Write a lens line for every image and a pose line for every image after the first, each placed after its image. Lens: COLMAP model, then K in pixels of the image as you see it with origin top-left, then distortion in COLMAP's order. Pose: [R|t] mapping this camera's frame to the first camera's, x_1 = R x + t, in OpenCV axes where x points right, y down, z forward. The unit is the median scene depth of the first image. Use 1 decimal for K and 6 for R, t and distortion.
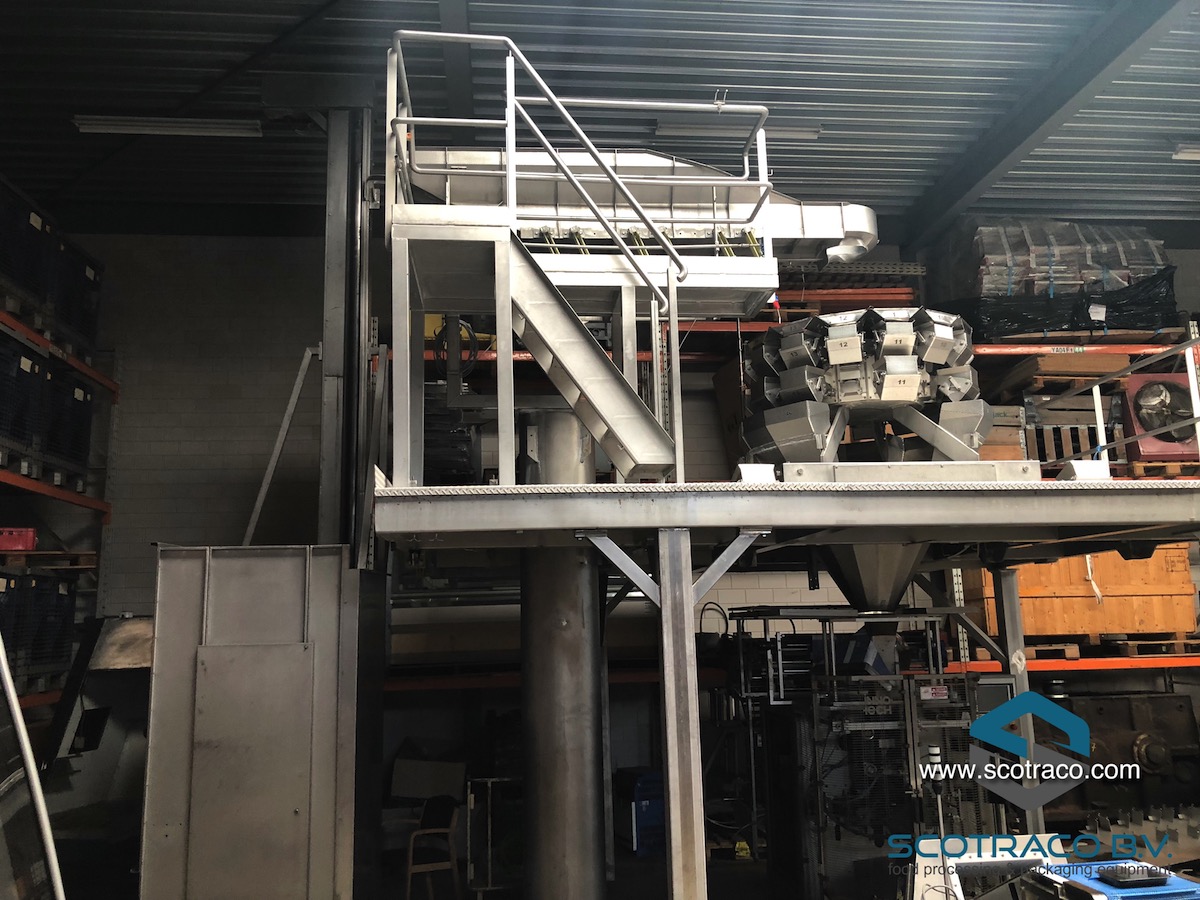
lens RADIAL K [[981.6, 0, 597.7], [0, 981.6, 448.9], [0, 0, 1]] dist [-0.003165, 0.003270]
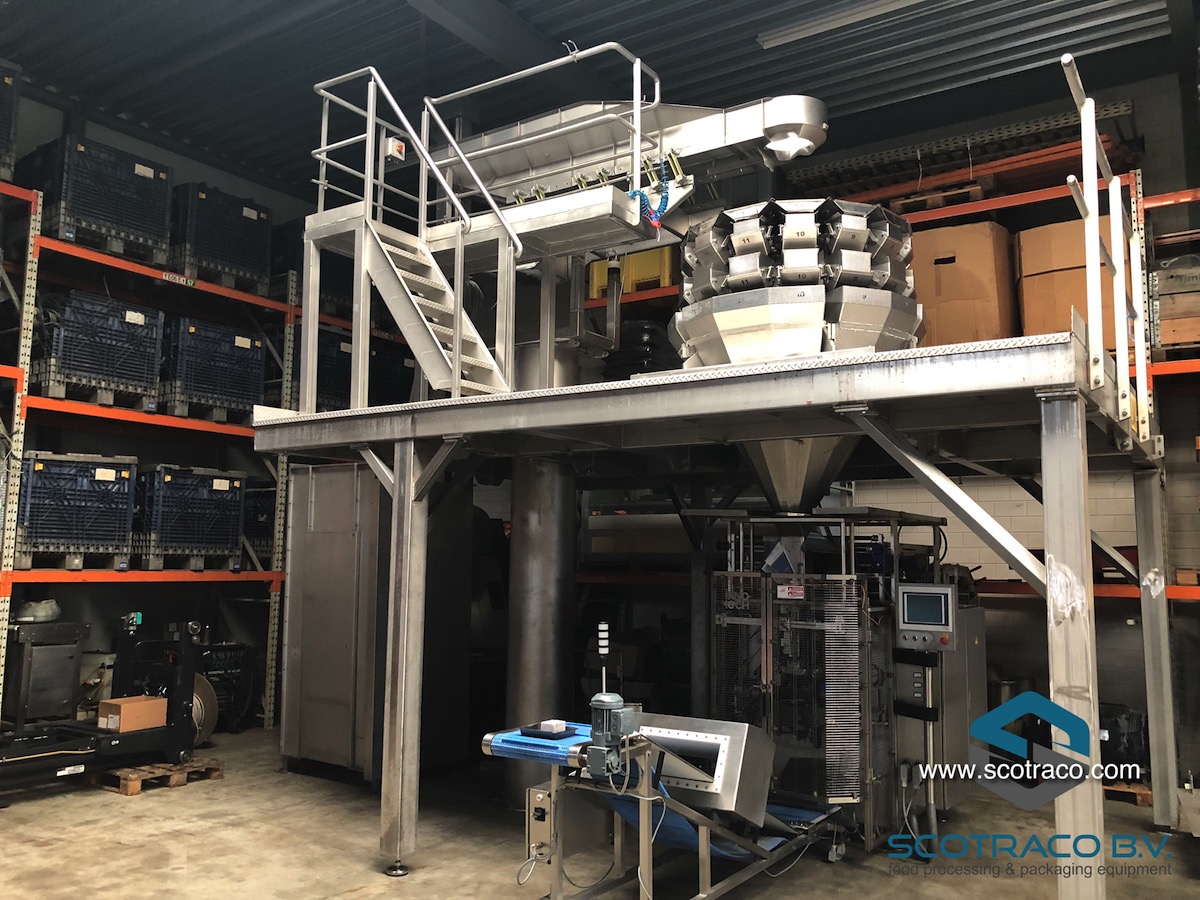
lens RADIAL K [[986.9, 0, 600.6], [0, 986.9, 433.6], [0, 0, 1]] dist [0.012366, 0.003317]
pose [[0.775870, -0.046211, -0.629199, 0.786461], [0.081001, 0.996356, 0.026707, 0.045473], [0.625672, -0.071686, 0.776786, 0.113898]]
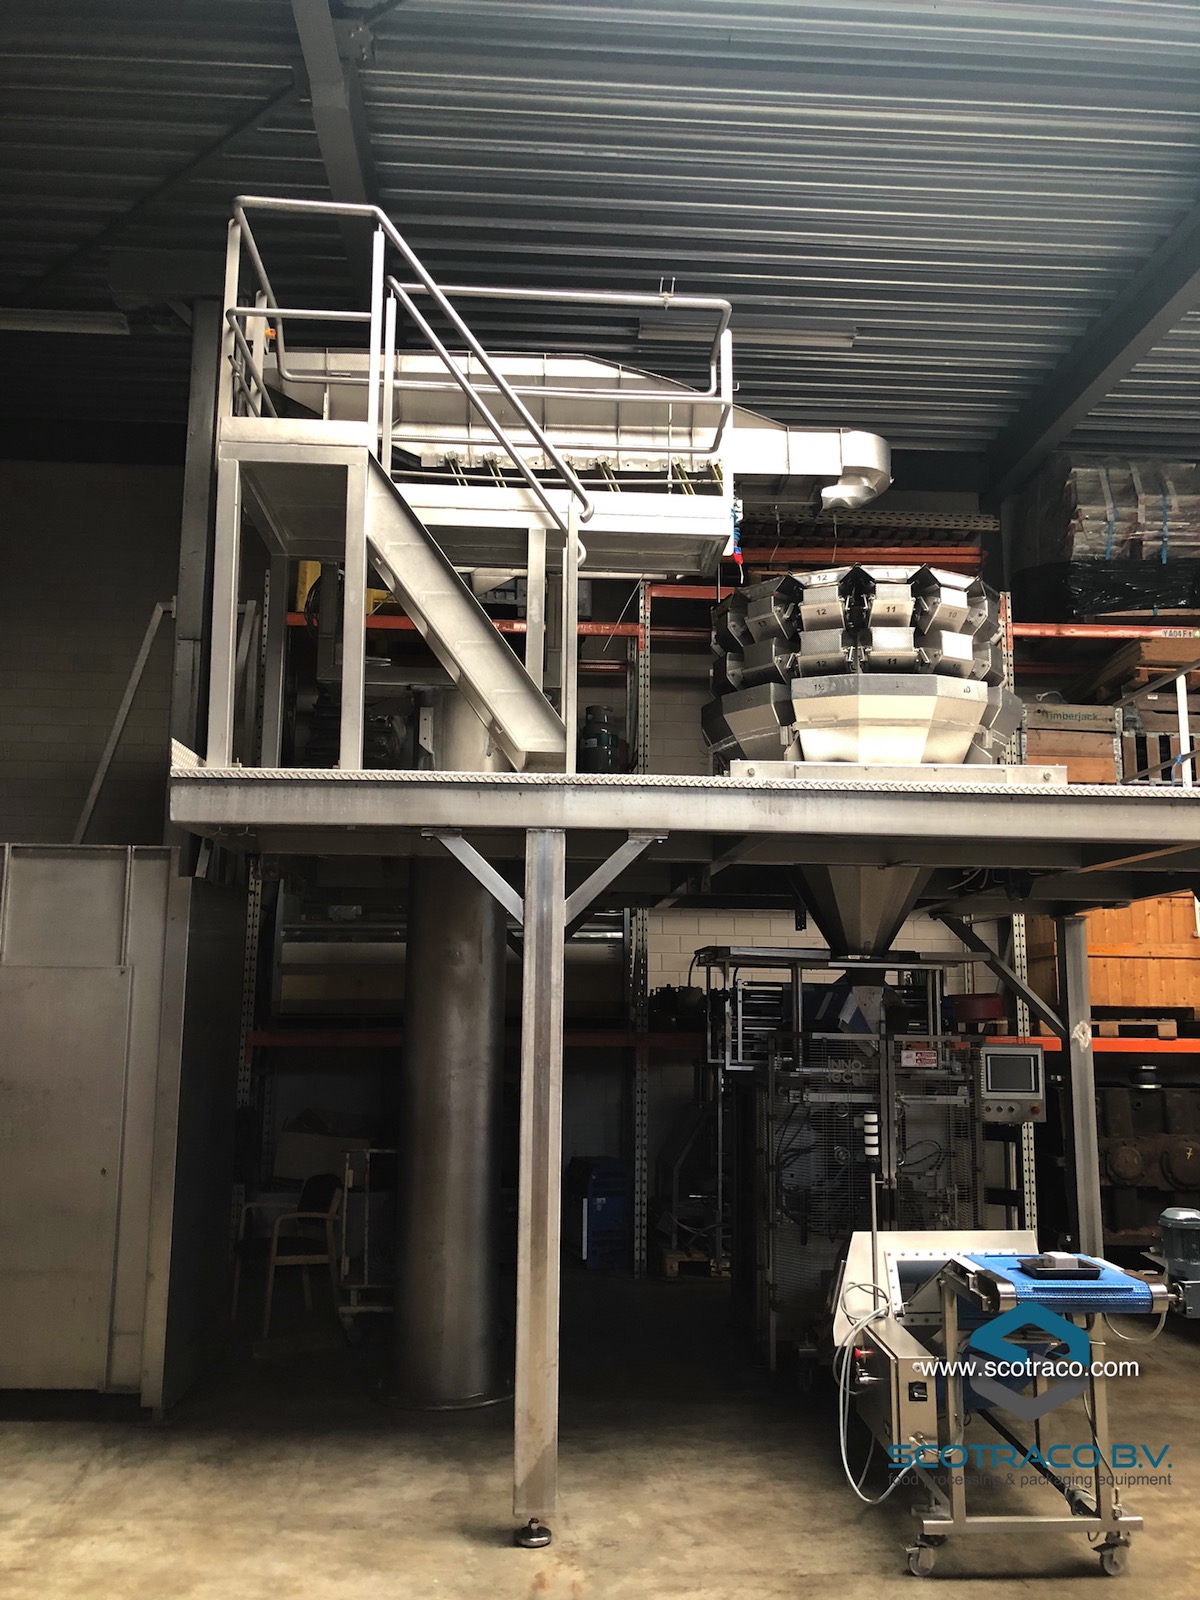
lens RADIAL K [[1306.3, 0, 601.6], [0, 1306.3, 805.6], [0, 0, 1]] dist [0.006195, -0.005598]
pose [[0.998779, 0.028058, -0.040662, 0.119950], [-0.026814, 0.999165, 0.030836, 0.019947], [0.041493, -0.029708, 0.998697, -0.046285]]
